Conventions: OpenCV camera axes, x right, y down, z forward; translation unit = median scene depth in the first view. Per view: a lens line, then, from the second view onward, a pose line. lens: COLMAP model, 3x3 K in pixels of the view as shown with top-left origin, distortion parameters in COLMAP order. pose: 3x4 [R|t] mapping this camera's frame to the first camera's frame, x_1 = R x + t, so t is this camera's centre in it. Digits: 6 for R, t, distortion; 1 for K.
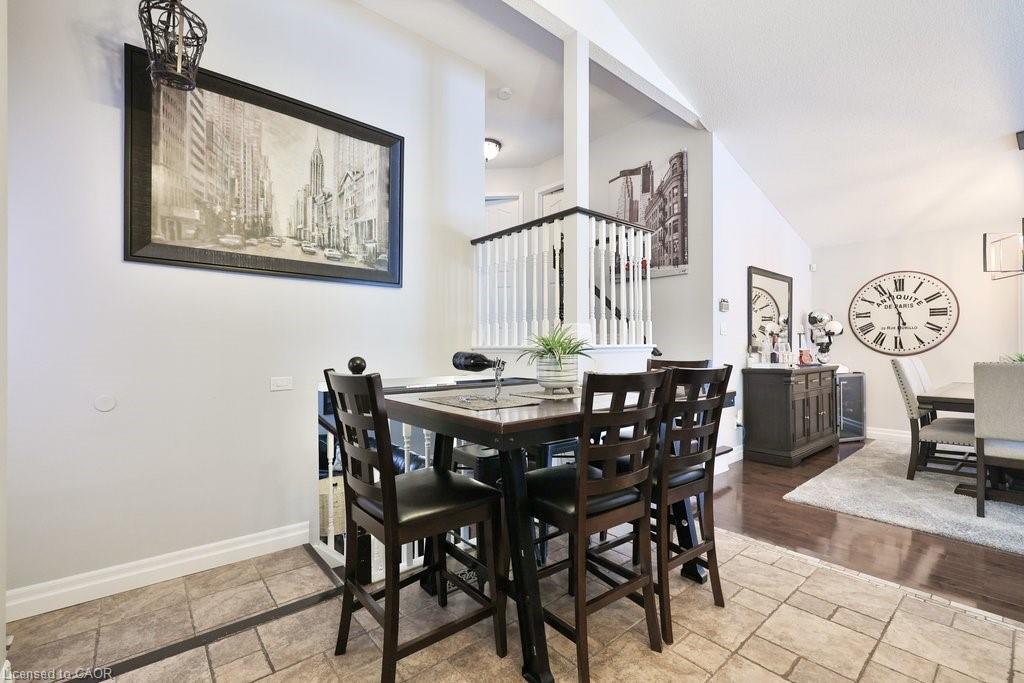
lens RADIAL K [[445.0, 0, 520.0], [0, 445.0, 346.5], [0, 0, 1]] dist [-0.000080, 0.001691]
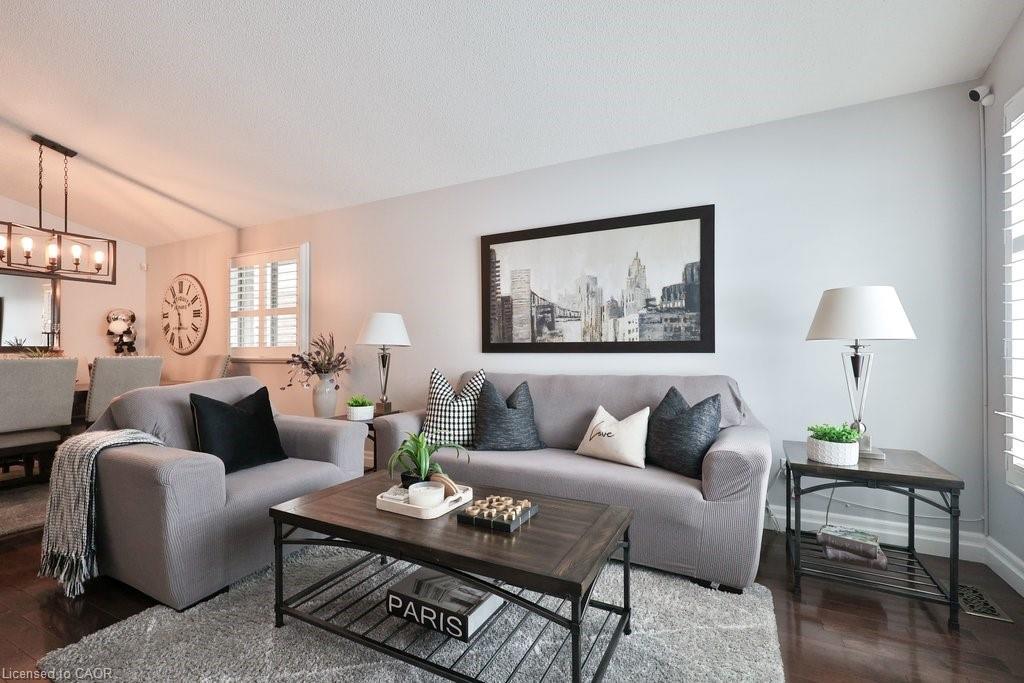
lens RADIAL K [[445.0, 0, 510.3], [0, 445.0, 344.2], [0, 0, 1]] dist [-0.000080, 0.001691]
pose [[0.928293, 0.005182, 0.371815, 1.178137], [0.000759, 0.999874, -0.015832, 0.011743], [-0.371850, 0.014979, 0.928172, -0.241666]]
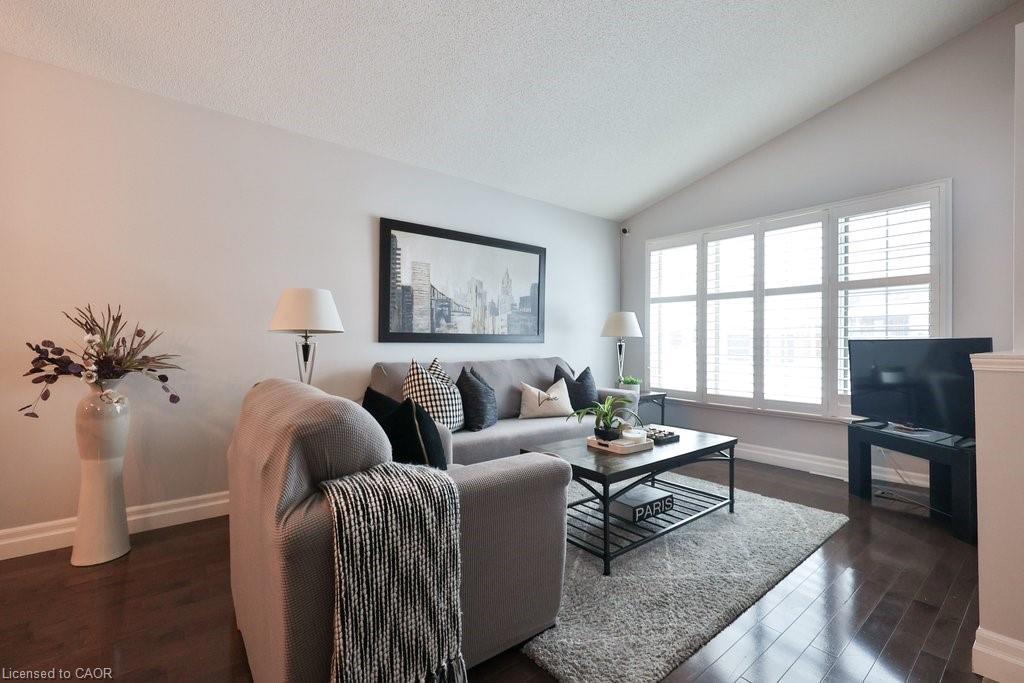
lens RADIAL K [[445.0, 0, 515.3], [0, 445.0, 342.6], [0, 0, 1]] dist [-0.000080, 0.001691]
pose [[0.042588, -0.000948, 0.999092, 0.764286], [-0.006005, 0.999981, 0.001205, 0.012613], [-0.999075, -0.006051, 0.042581, 0.181689]]
